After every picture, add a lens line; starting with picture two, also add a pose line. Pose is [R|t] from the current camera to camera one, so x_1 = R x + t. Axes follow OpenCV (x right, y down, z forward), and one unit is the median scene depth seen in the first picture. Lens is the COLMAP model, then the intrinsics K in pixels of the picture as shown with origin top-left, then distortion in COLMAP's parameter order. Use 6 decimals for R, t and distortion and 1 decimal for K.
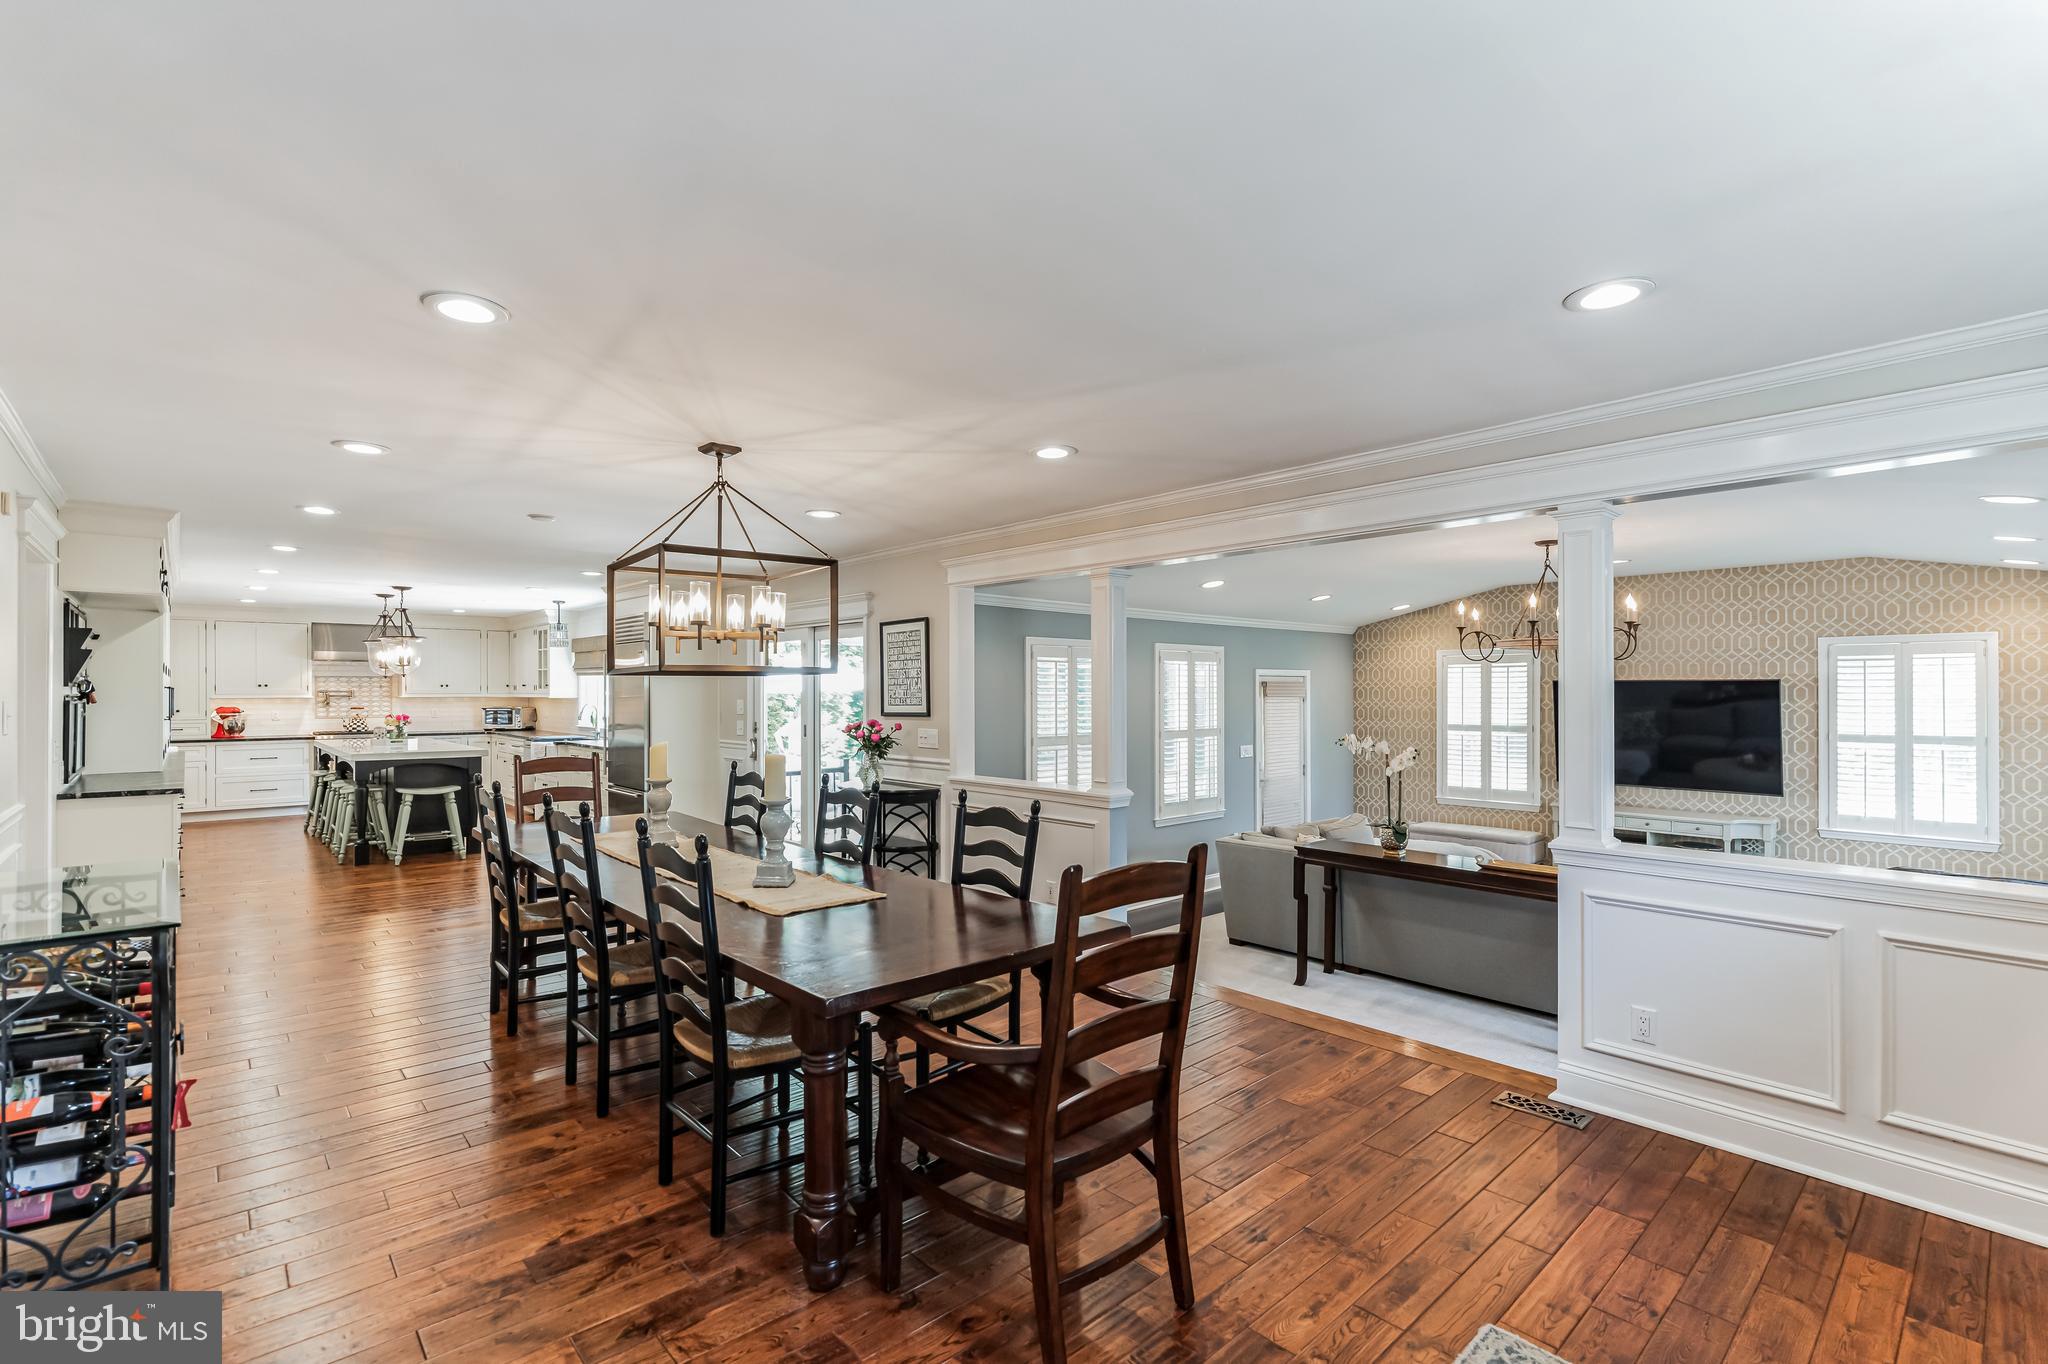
lens RADIAL K [[916.3, 0, 1015.3], [0, 916.3, 681.4], [0, 0, 1]] dist [-0.000859, -0.000045]
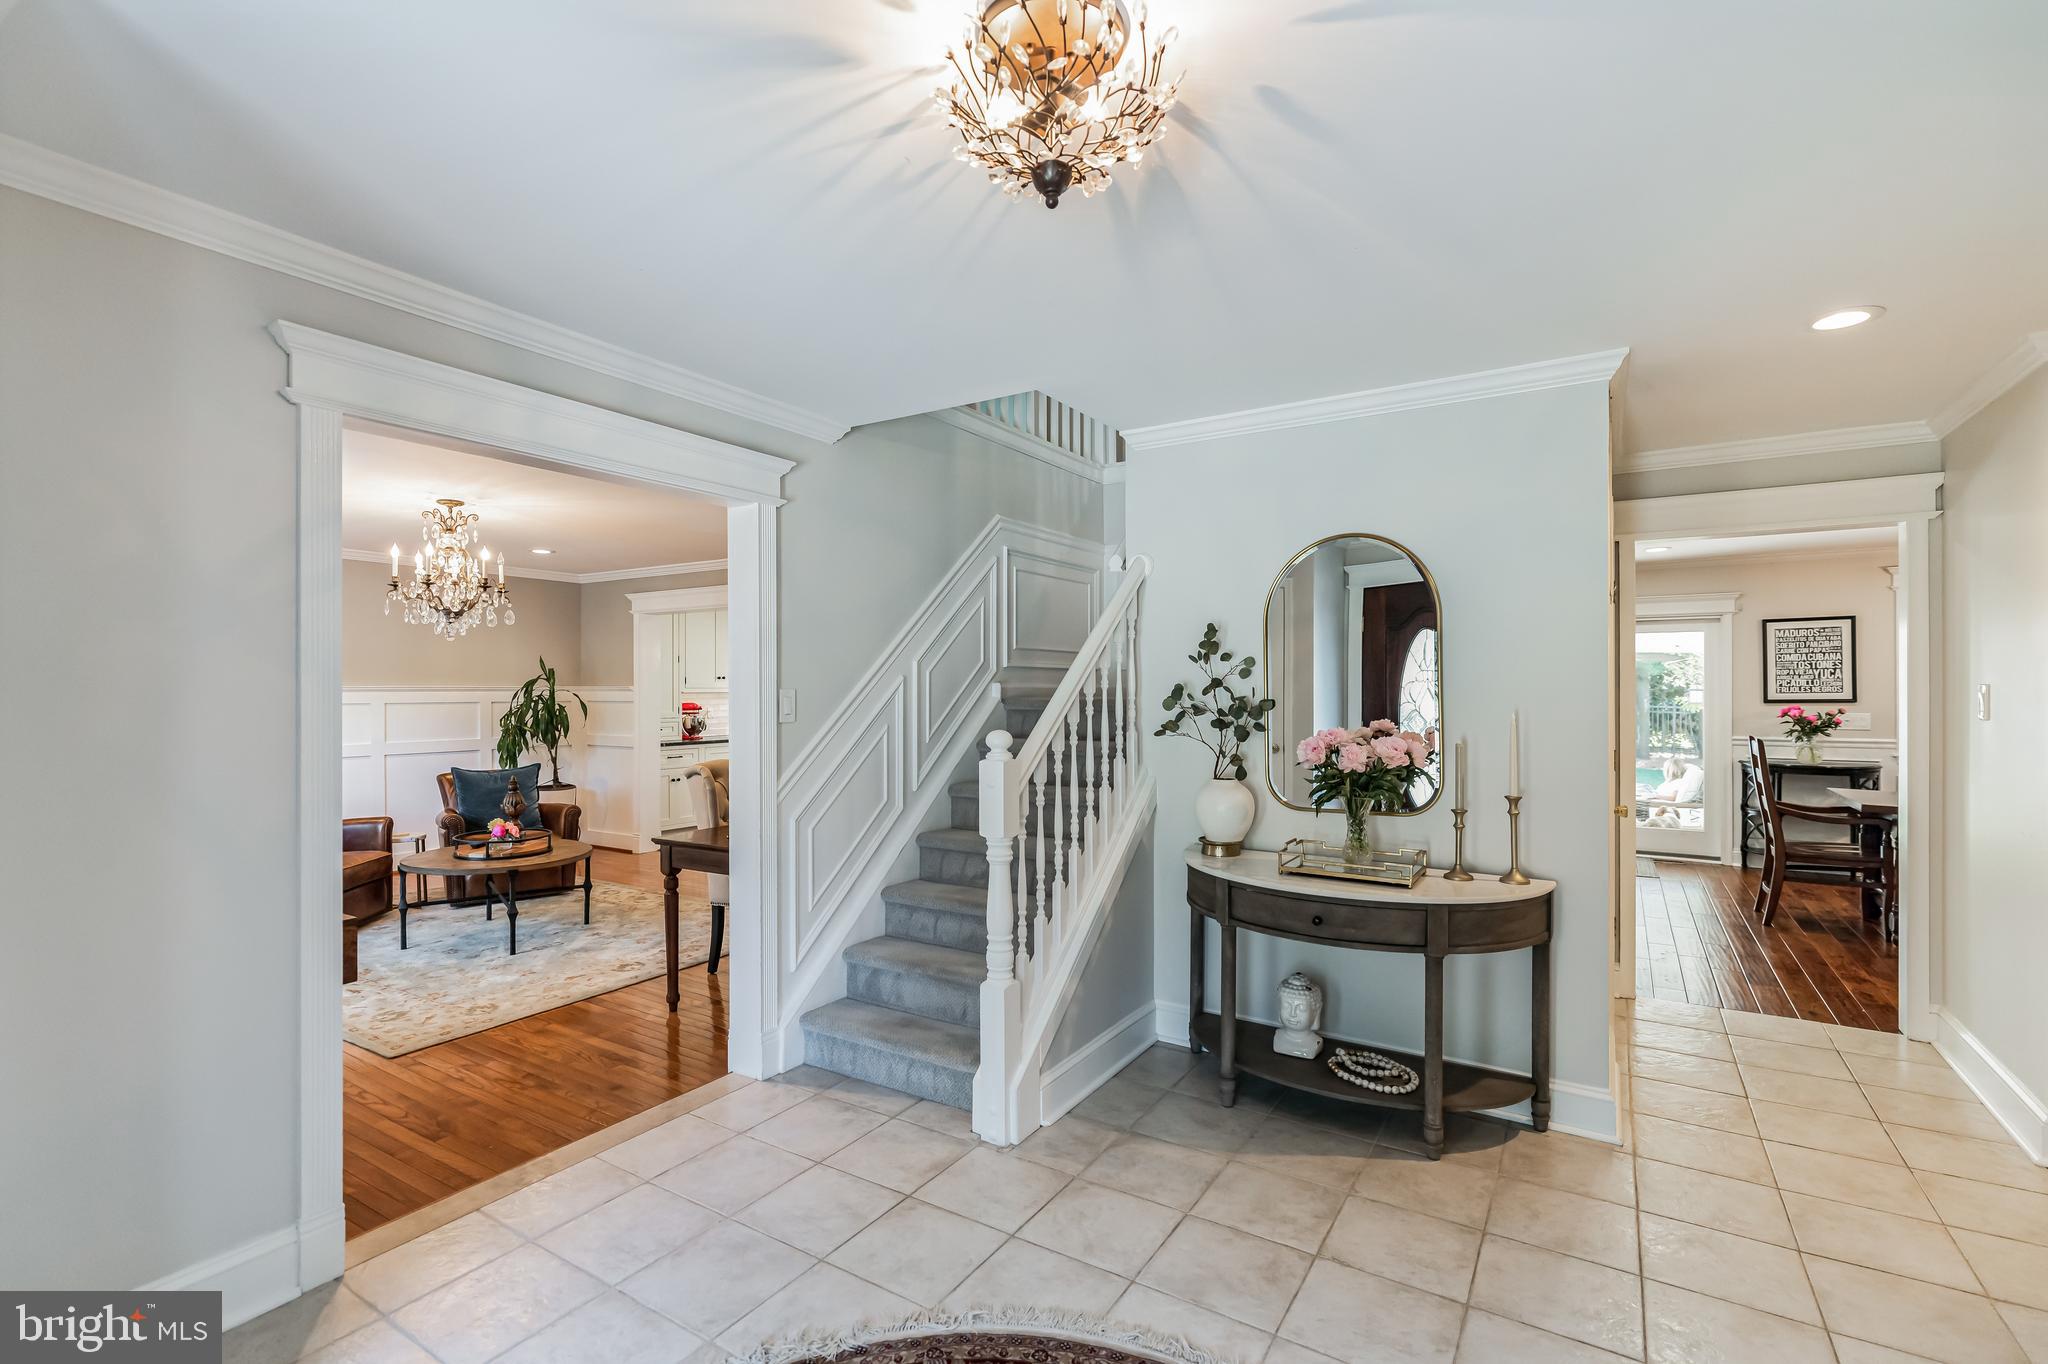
lens RADIAL K [[916.3, 0, 1028.4], [0, 916.3, 681.3], [0, 0, 1]] dist [-0.000859, -0.000045]
pose [[0.964869, -0.000488, 0.262730, -0.776051], [-0.000498, 0.999993, 0.003686, 0.004735], [-0.262730, -0.003687, 0.964862, 0.089938]]
